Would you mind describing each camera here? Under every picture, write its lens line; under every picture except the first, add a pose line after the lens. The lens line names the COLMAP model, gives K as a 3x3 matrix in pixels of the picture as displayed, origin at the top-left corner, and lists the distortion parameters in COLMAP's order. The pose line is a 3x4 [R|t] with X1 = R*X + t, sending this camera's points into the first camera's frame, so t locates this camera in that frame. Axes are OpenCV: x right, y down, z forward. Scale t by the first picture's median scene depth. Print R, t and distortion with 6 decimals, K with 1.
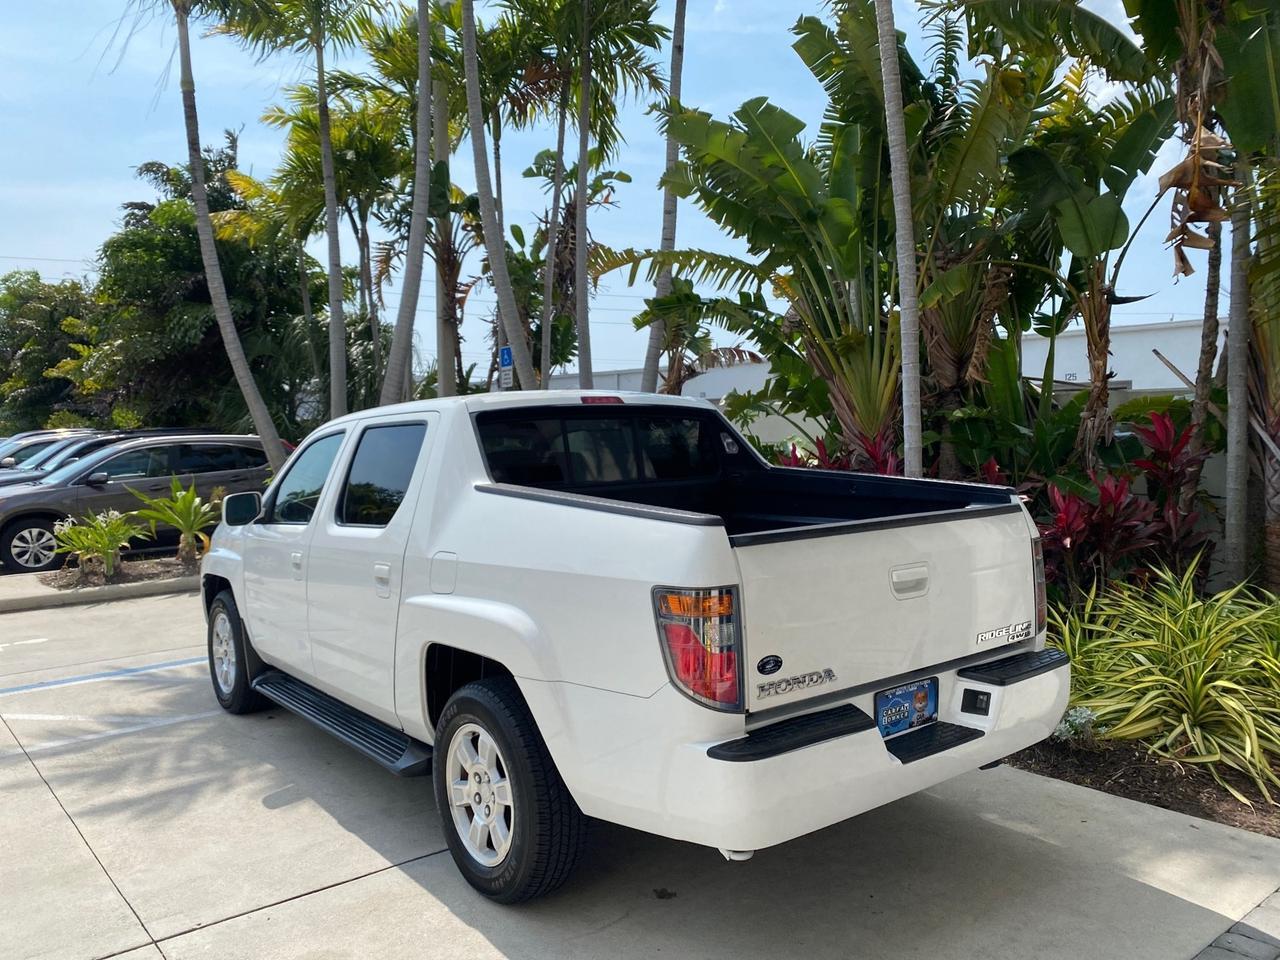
lens RADIAL K [[973.9, 0, 643.9], [0, 973.9, 475.9], [0, 0, 1]] dist [0.009528, 0.001049]
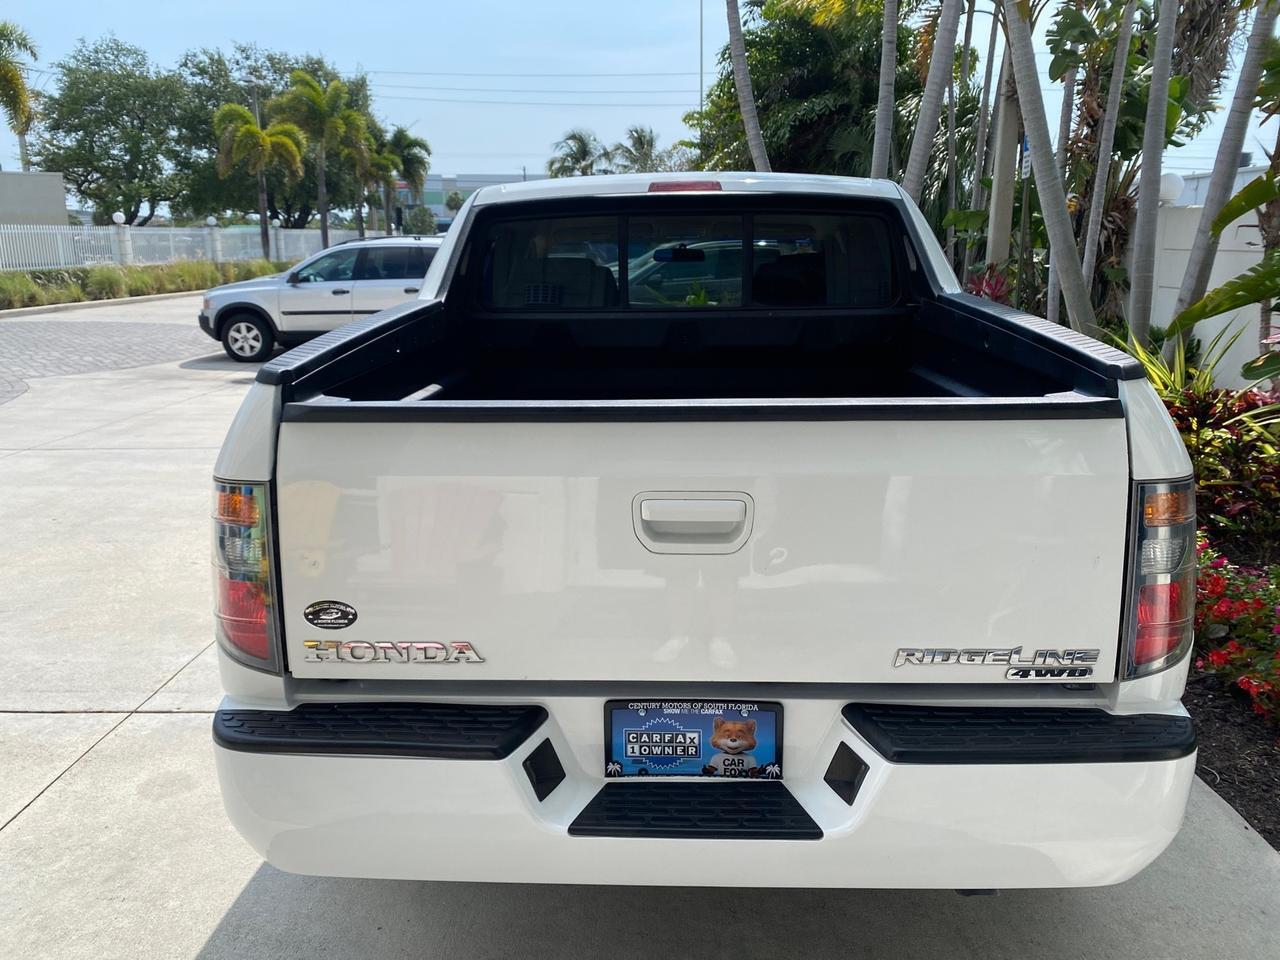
lens RADIAL K [[981.7, 0, 636.7], [0, 981.7, 471.8], [0, 0, 1]] dist [0.005317, 0.001486]
pose [[0.768422, 0.157836, -0.620174, 0.271677], [-0.037595, 0.978567, 0.202466, -0.012488], [0.638839, -0.132264, 0.757886, 0.272875]]
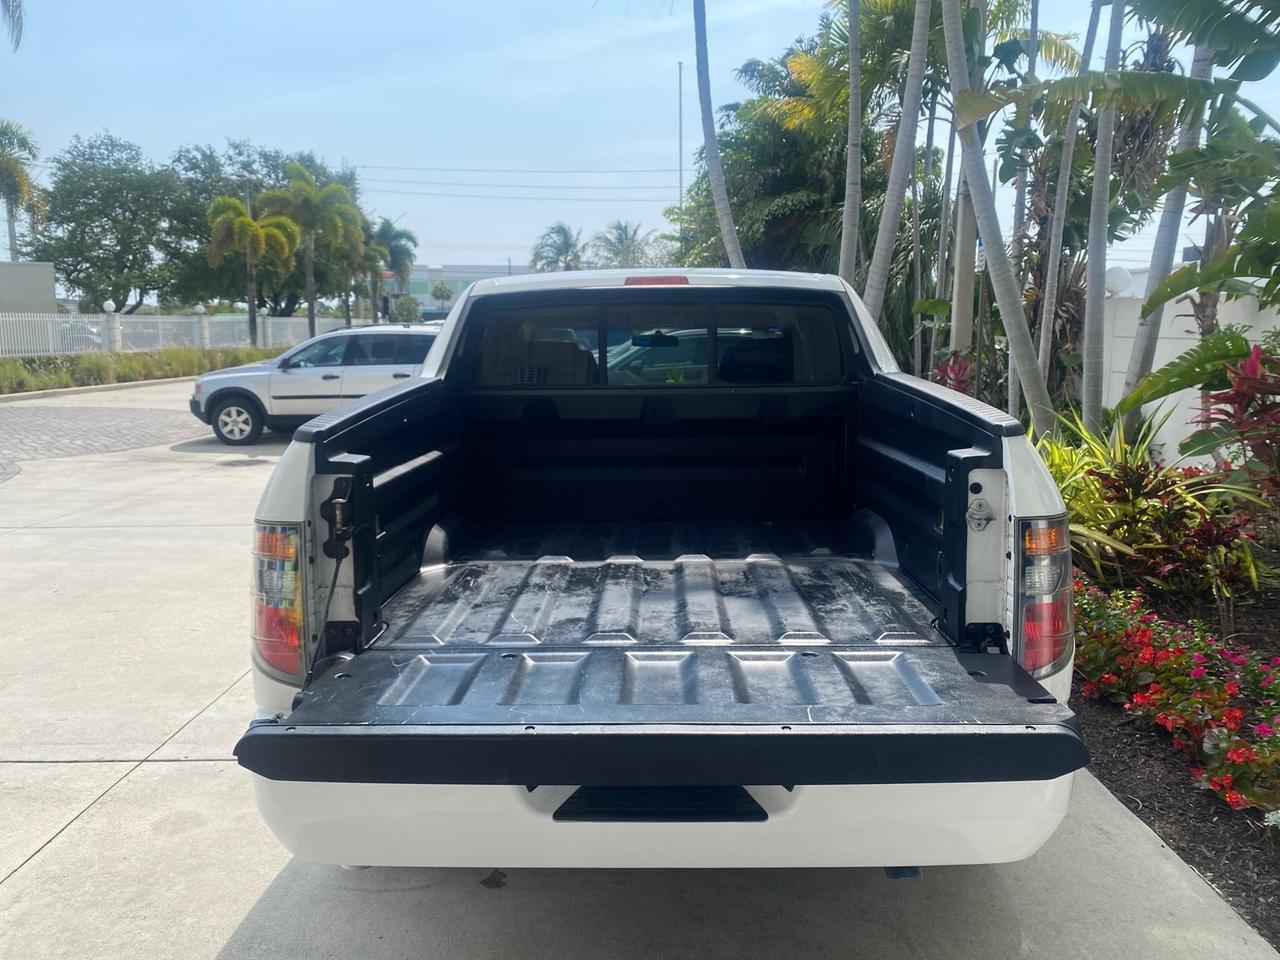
lens RADIAL K [[981.3, 0, 642.6], [0, 981.3, 474.1], [0, 0, 1]] dist [0.006113, 0.001127]
pose [[0.783176, 0.103077, -0.613197, 0.309388], [-0.037806, 0.992233, 0.118506, -0.009926], [0.620650, -0.069629, 0.780990, 0.232208]]
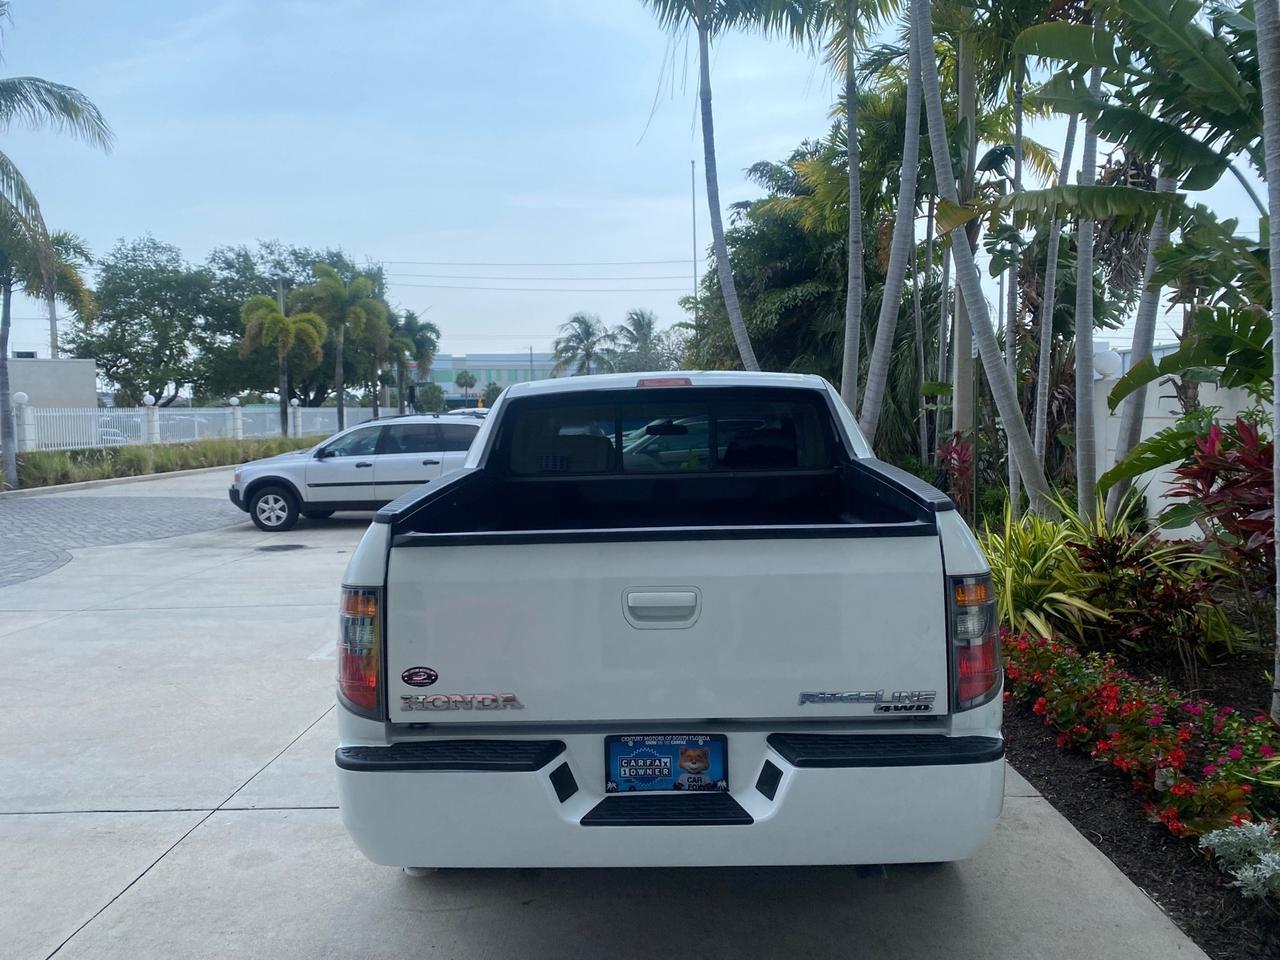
lens RADIAL K [[973.9, 0, 643.9], [0, 973.9, 475.9], [0, 0, 1]] dist [0.009528, 0.001049]
pose [[0.771935, 0.041797, -0.634326, 0.361766], [-0.023305, 0.999026, 0.037468, -0.014917], [0.635274, -0.014140, 0.772157, 0.174617]]
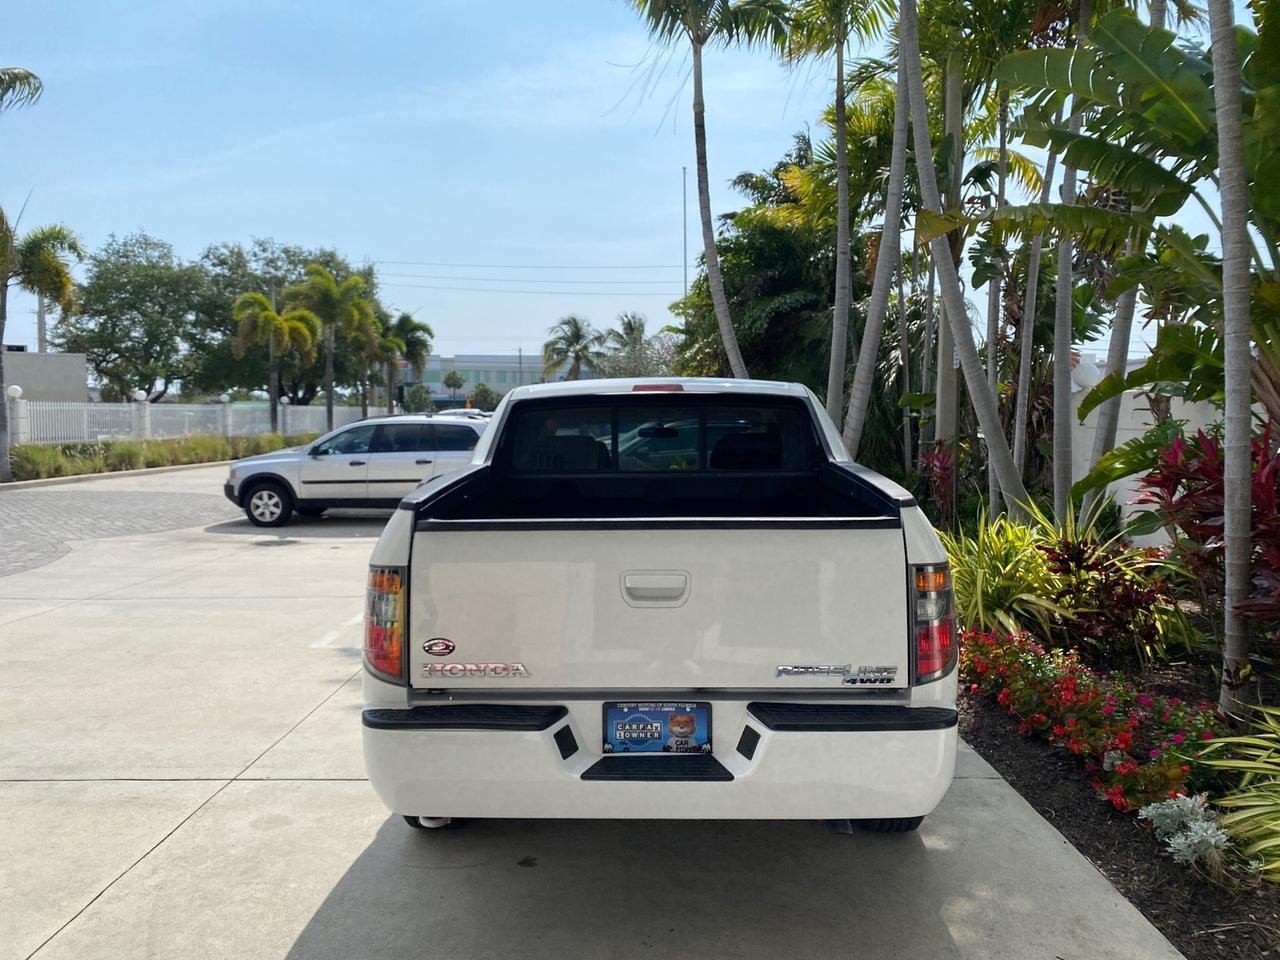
lens RADIAL K [[975.7, 0, 636.2], [0, 975.7, 472.7], [0, 0, 1]] dist [0.009276, 0.003006]
pose [[0.774633, 0.049776, -0.630449, 0.389412], [-0.039739, 0.998759, 0.030028, -0.012985], [0.631161, 0.001792, 0.775650, 0.133854]]
